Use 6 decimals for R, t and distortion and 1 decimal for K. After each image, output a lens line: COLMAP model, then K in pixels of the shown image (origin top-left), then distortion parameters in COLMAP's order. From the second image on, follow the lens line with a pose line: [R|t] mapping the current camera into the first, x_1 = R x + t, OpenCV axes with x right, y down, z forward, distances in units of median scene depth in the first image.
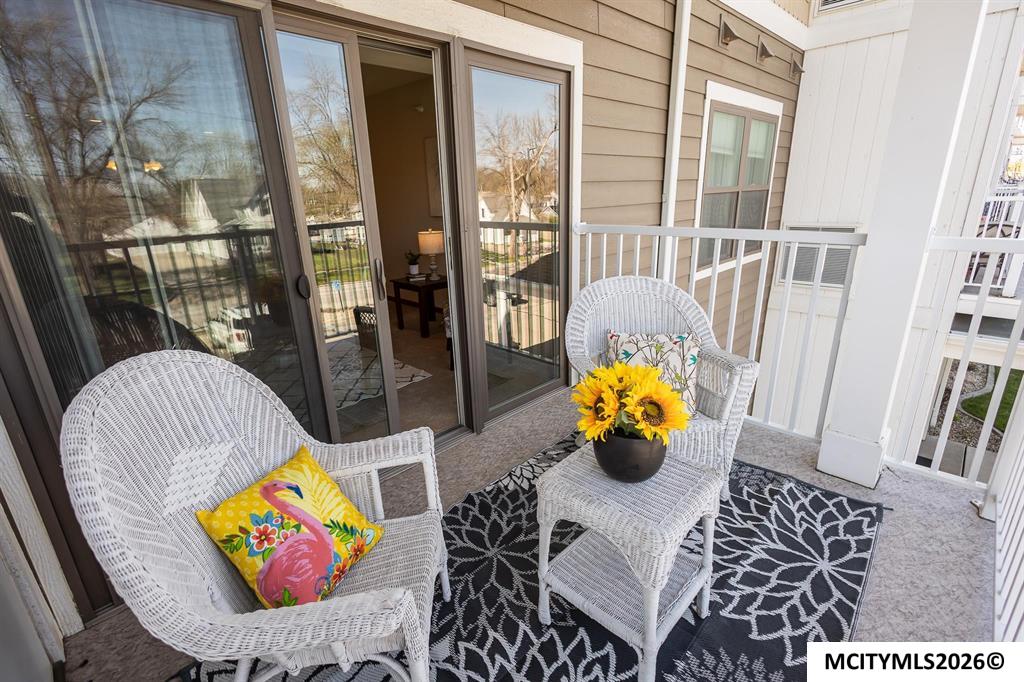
lens RADIAL K [[469.0, 0, 510.8], [0, 469.0, 341.9], [0, 0, 1]] dist [0.009895, -0.004431]
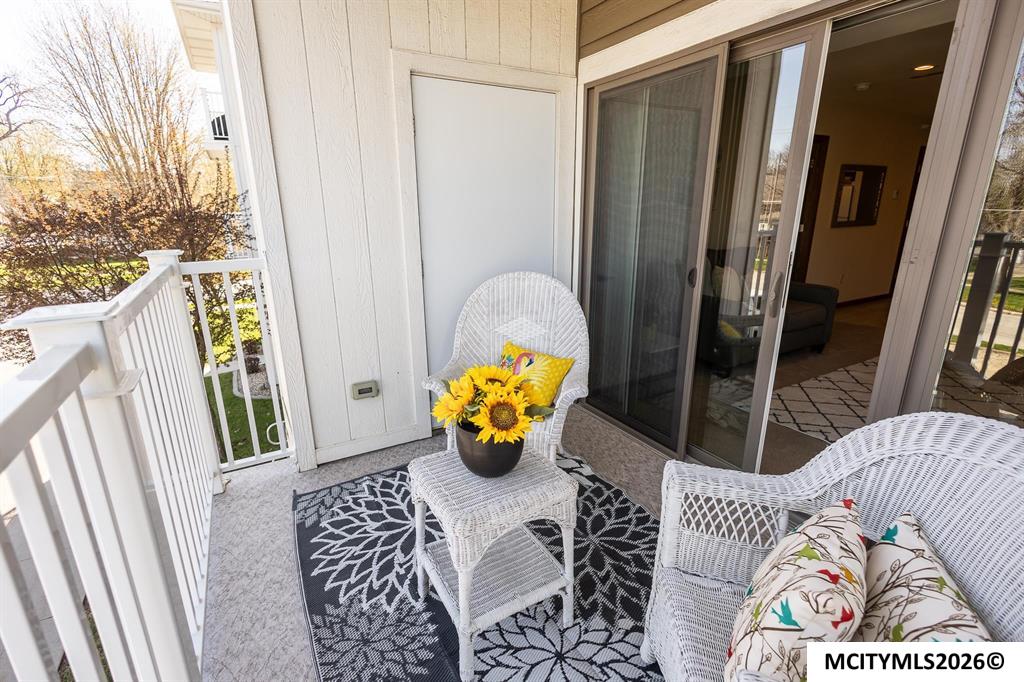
lens RADIAL K [[469.0, 0, 513.4], [0, 469.0, 340.6], [0, 0, 1]] dist [0.009895, -0.004431]
pose [[-0.268529, 0.298540, -0.915842, 1.036111], [-0.281178, 0.885062, 0.370949, -0.359767], [0.921320, 0.357125, -0.153722, 1.013844]]
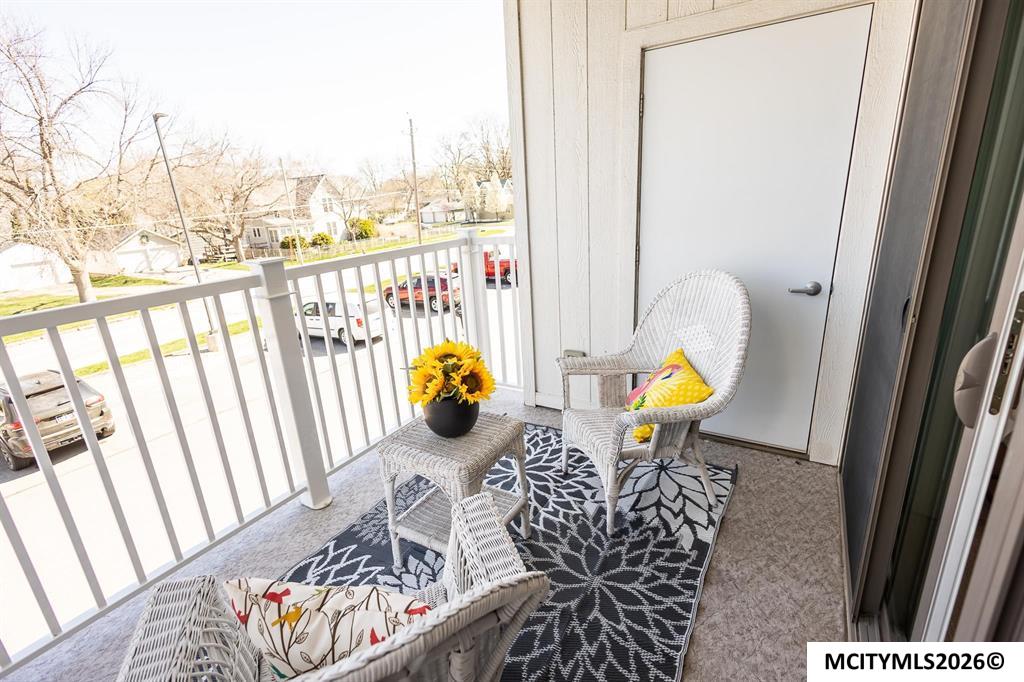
lens RADIAL K [[469.0, 0, 510.1], [0, 469.0, 339.6], [0, 0, 1]] dist [0.009895, -0.004431]
pose [[-0.969984, 0.156302, -0.186280, 0.273876], [0.020898, 0.816805, 0.576536, -0.589340], [0.242268, 0.555338, -0.795554, 1.740932]]
